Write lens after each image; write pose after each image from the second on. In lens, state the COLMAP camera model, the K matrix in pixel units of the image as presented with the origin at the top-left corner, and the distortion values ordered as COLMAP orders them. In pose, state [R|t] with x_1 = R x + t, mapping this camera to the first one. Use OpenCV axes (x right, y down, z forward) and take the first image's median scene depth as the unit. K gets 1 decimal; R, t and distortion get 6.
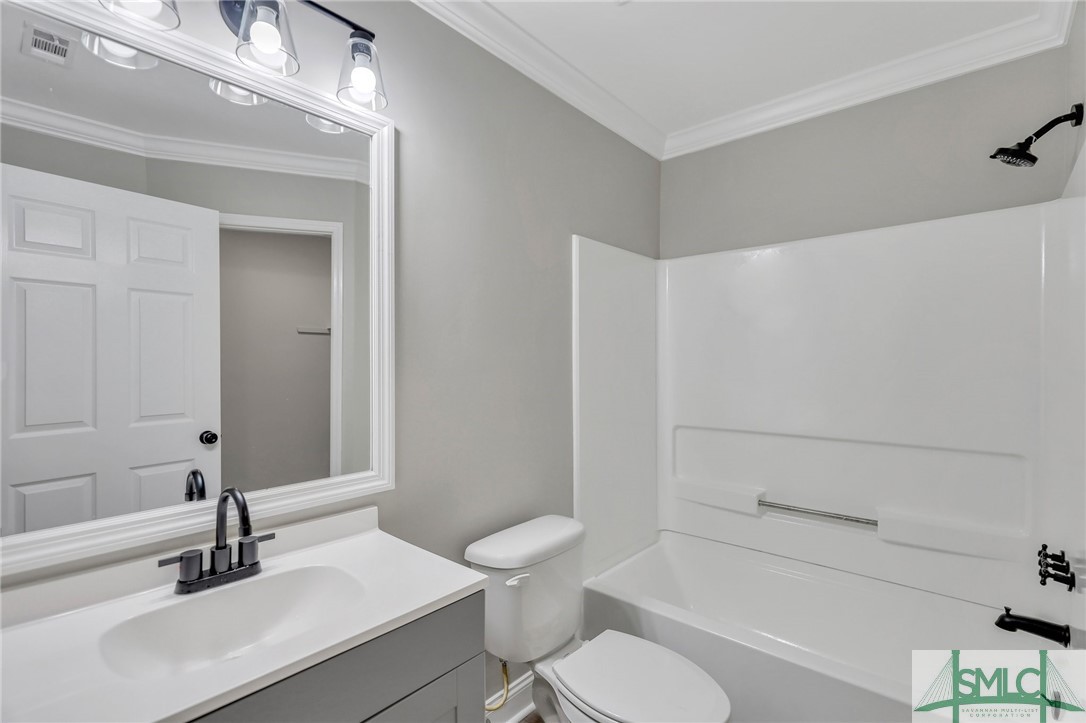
lens RADIAL K [[493.8, 0, 550.7], [0, 493.8, 359.6], [0, 0, 1]] dist [0.000906, 0.000037]
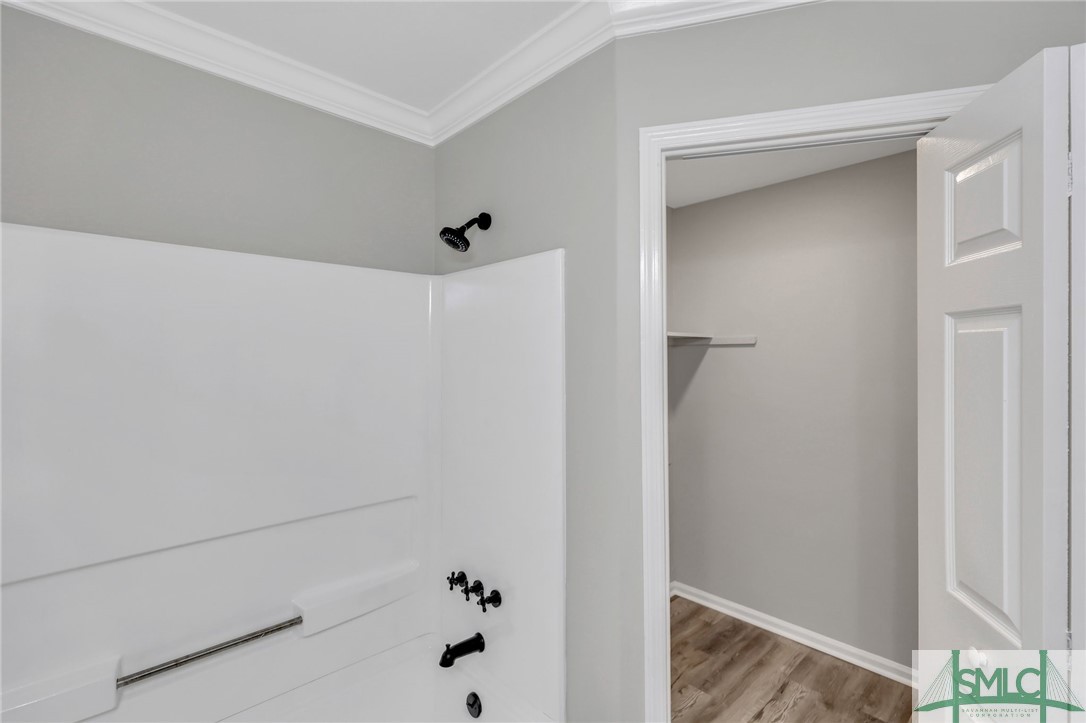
lens RADIAL K [[493.8, 0, 550.7], [0, 493.8, 359.6], [0, 0, 1]] dist [0.000906, 0.000037]
pose [[0.107476, -0.005101, 0.994195, -0.131677], [0.004517, 0.999979, 0.004642, -0.124504], [-0.994197, 0.003992, 0.107497, 0.588021]]
